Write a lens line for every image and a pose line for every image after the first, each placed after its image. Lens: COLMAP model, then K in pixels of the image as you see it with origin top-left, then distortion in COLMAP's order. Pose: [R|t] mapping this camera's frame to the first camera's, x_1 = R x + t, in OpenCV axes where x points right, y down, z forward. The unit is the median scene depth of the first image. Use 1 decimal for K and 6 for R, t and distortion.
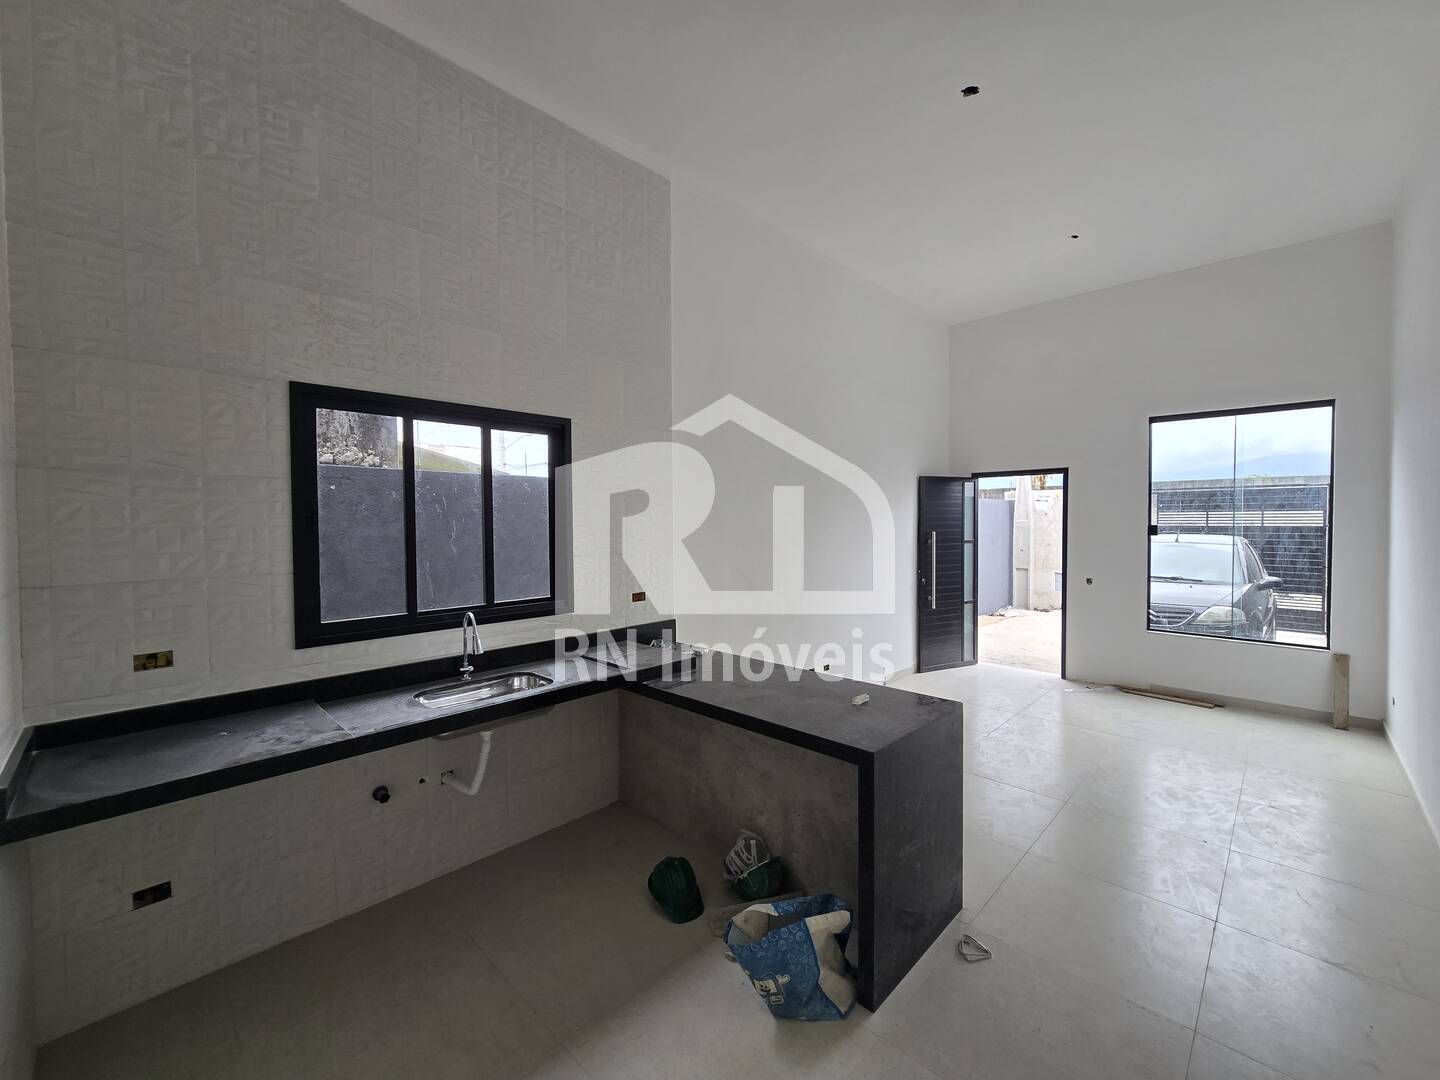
lens RADIAL K [[578.6, 0, 720.0], [0, 578.6, 540.0], [0, 0, 1]] dist [-0.001841, 0.000003]
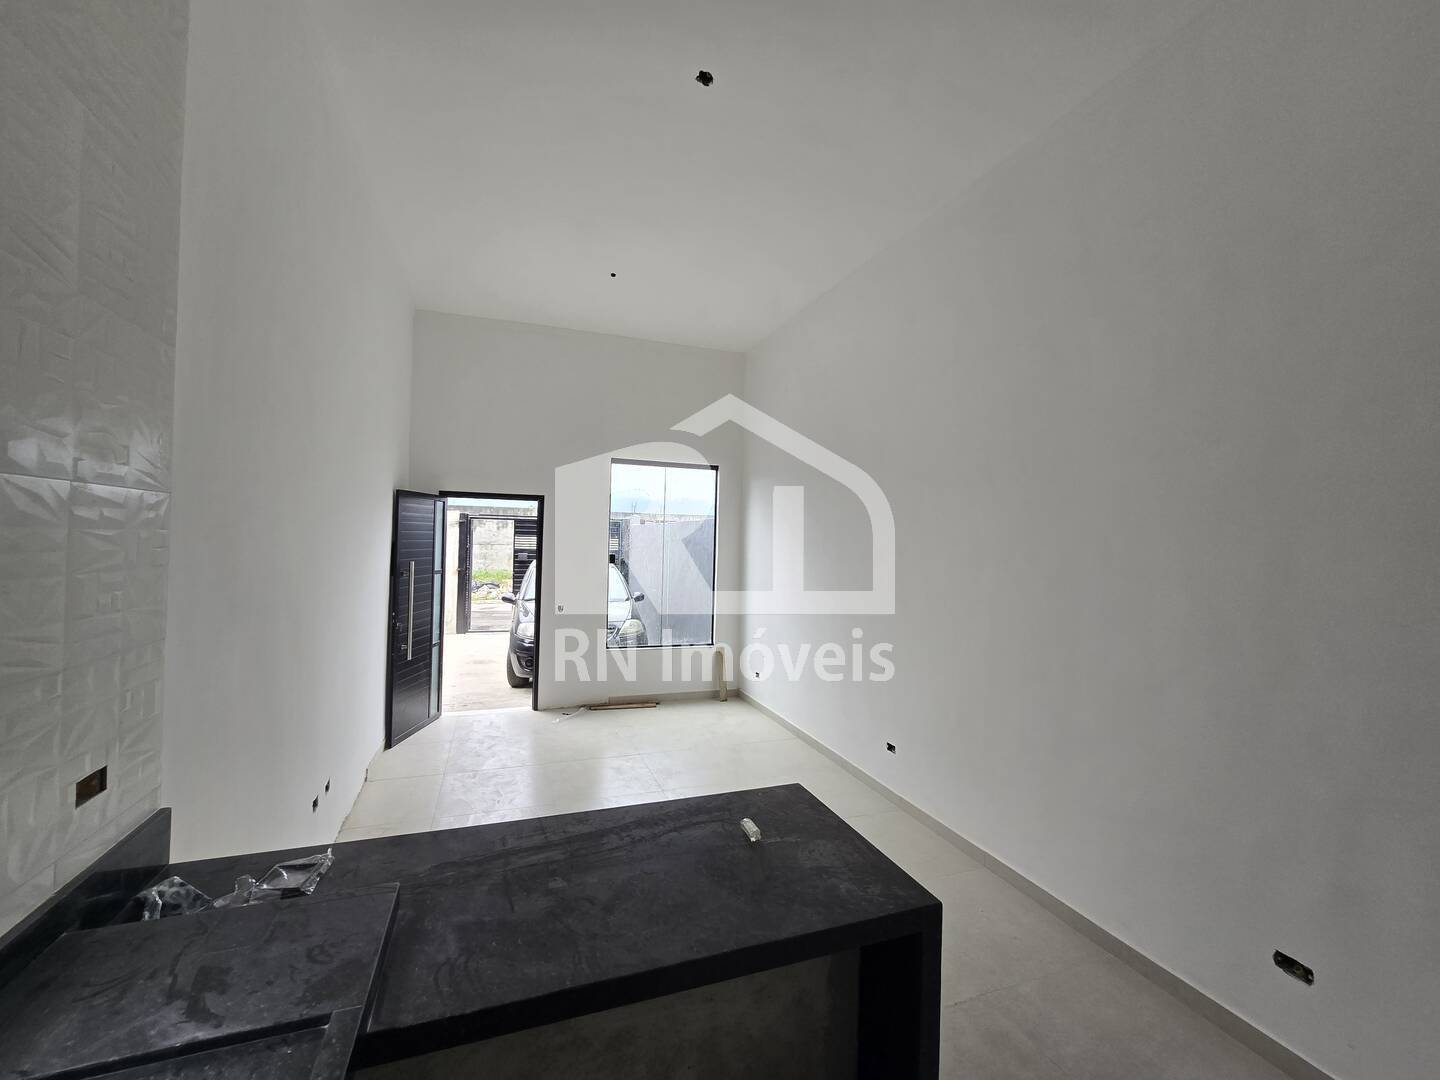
lens RADIAL K [[578.6, 0, 720.0], [0, 578.6, 540.0], [0, 0, 1]] dist [-0.001841, 0.000003]
pose [[0.447566, 0.024319, 0.893920, -0.144435], [0.008437, 0.999471, -0.031414, -0.014396], [-0.894211, 0.021602, 0.447124, 0.276362]]
